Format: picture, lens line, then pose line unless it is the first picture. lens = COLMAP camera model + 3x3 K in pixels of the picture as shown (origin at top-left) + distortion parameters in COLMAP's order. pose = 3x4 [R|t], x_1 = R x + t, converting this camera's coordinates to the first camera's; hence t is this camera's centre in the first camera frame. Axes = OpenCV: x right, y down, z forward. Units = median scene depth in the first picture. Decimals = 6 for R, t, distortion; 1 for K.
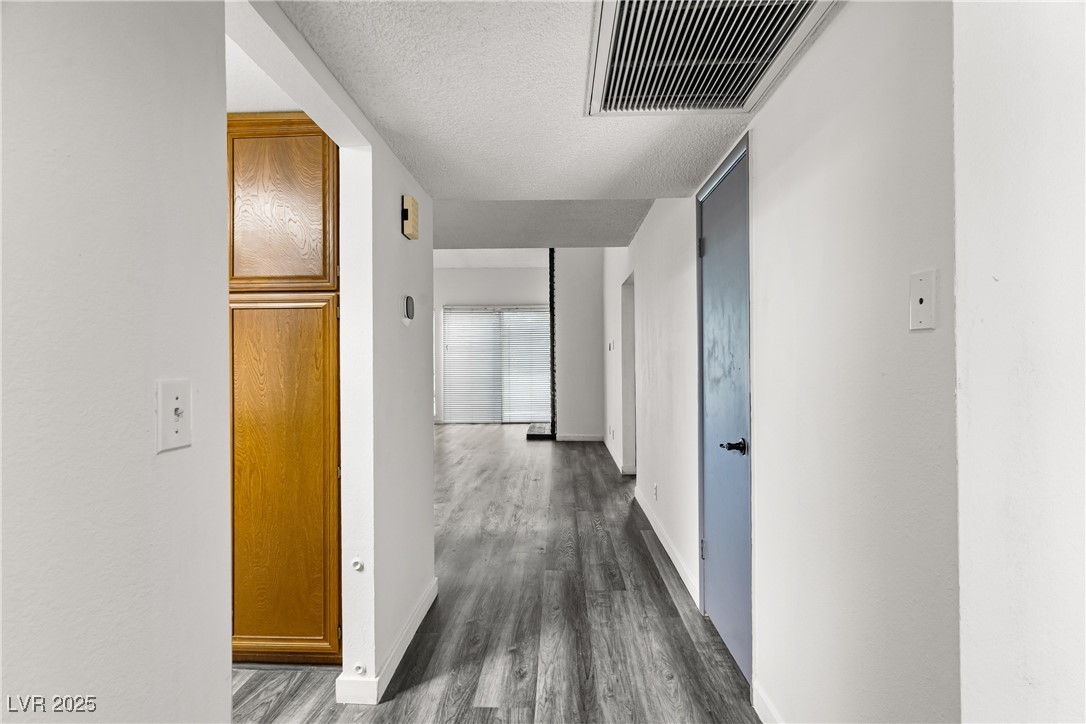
lens RADIAL K [[517.4, 0, 538.1], [0, 517.4, 365.8], [0, 0, 1]] dist [0.002898, 0.000673]
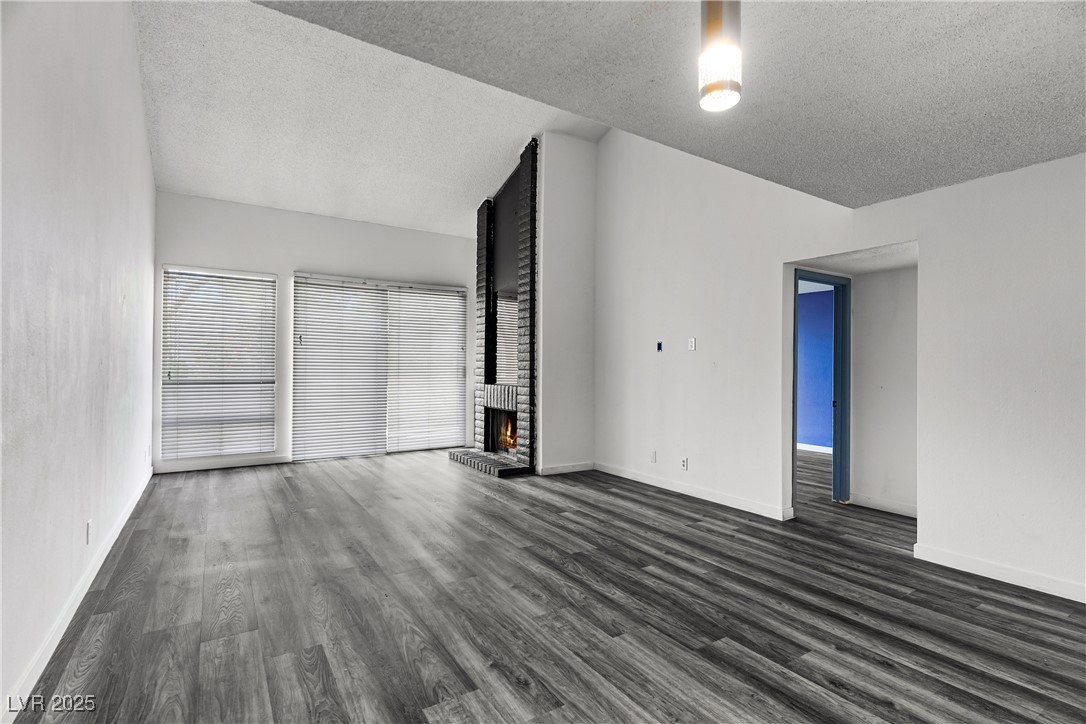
lens RADIAL K [[517.4, 0, 545.7], [0, 517.4, 359.4], [0, 0, 1]] dist [0.002898, 0.000673]
pose [[0.817066, 0.018602, 0.576244, -0.371722], [-0.008392, 0.999757, -0.020374, -0.000492], [-0.576483, 0.011811, 0.817024, 0.405775]]
